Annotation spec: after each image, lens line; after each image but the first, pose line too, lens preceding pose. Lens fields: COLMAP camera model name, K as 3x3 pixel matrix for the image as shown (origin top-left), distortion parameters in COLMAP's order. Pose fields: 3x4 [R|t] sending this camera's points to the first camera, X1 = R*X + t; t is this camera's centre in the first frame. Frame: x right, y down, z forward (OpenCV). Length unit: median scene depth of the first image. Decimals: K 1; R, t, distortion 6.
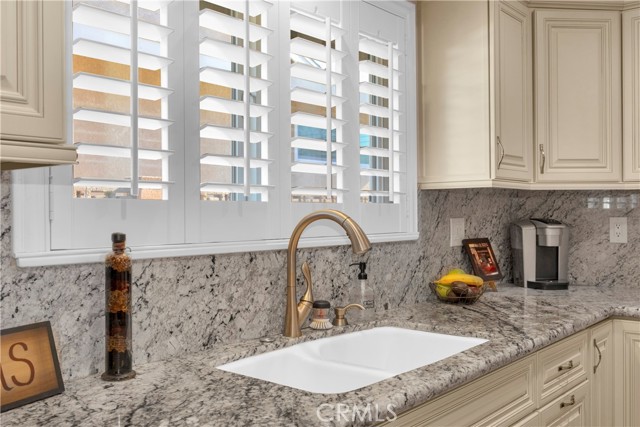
lens RADIAL K [[615.2, 0, 321.5], [0, 615.2, 213.6], [0, 0, 1]] dist [-0.004525, 0.000000]
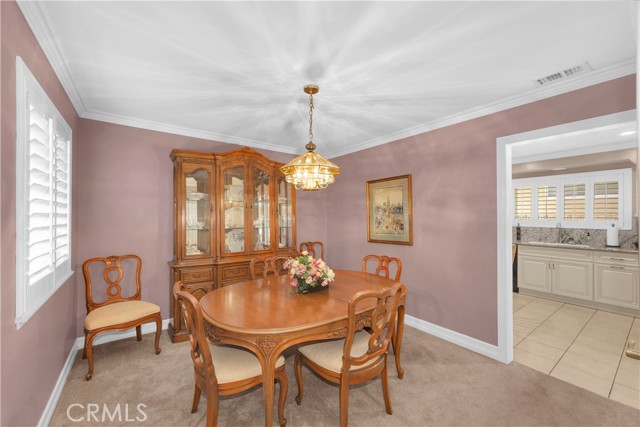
lens RADIAL K [[254.8, 0, 322.6], [0, 254.8, 217.6], [0, 0, 1]] dist [0.009286, 0.000424]
pose [[-0.215389, 0.011940, -0.976455, 2.092170], [-0.000834, 0.999923, 0.012411, -0.051409], [0.976528, 0.003487, -0.215362, -0.505552]]
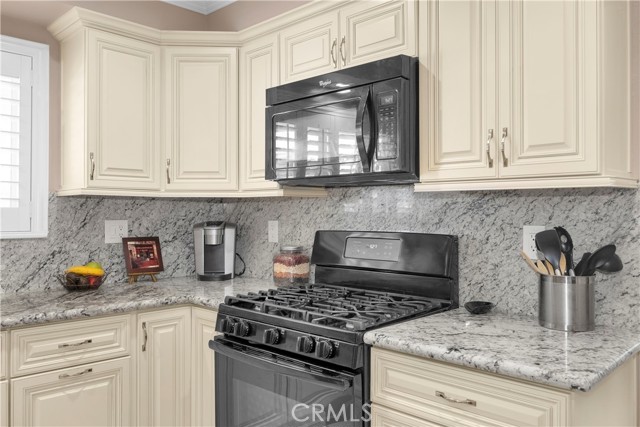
lens RADIAL K [[516.3, 0, 317.2], [0, 516.3, 210.1], [0, 0, 1]] dist [0.003245, -0.004582]
pose [[0.996767, 0.006864, -0.080050, 0.762241], [-0.007886, 0.999891, -0.012449, -0.003210], [0.079956, 0.013040, 0.996713, 0.020634]]
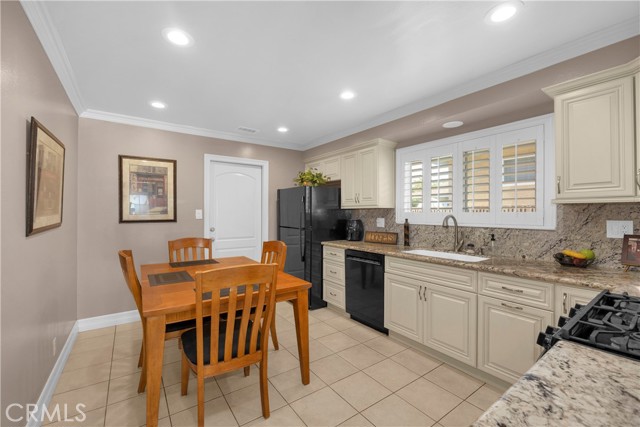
lens RADIAL K [[269.3, 0, 318.5], [0, 269.3, 213.1], [0, 0, 1]] dist [-0.008186, -0.000138]
pose [[-0.248754, 0.004557, -0.968556, 1.173759], [-0.000791, 0.999988, 0.004908, -0.015776], [0.968566, 0.001987, -0.248747, 0.466229]]
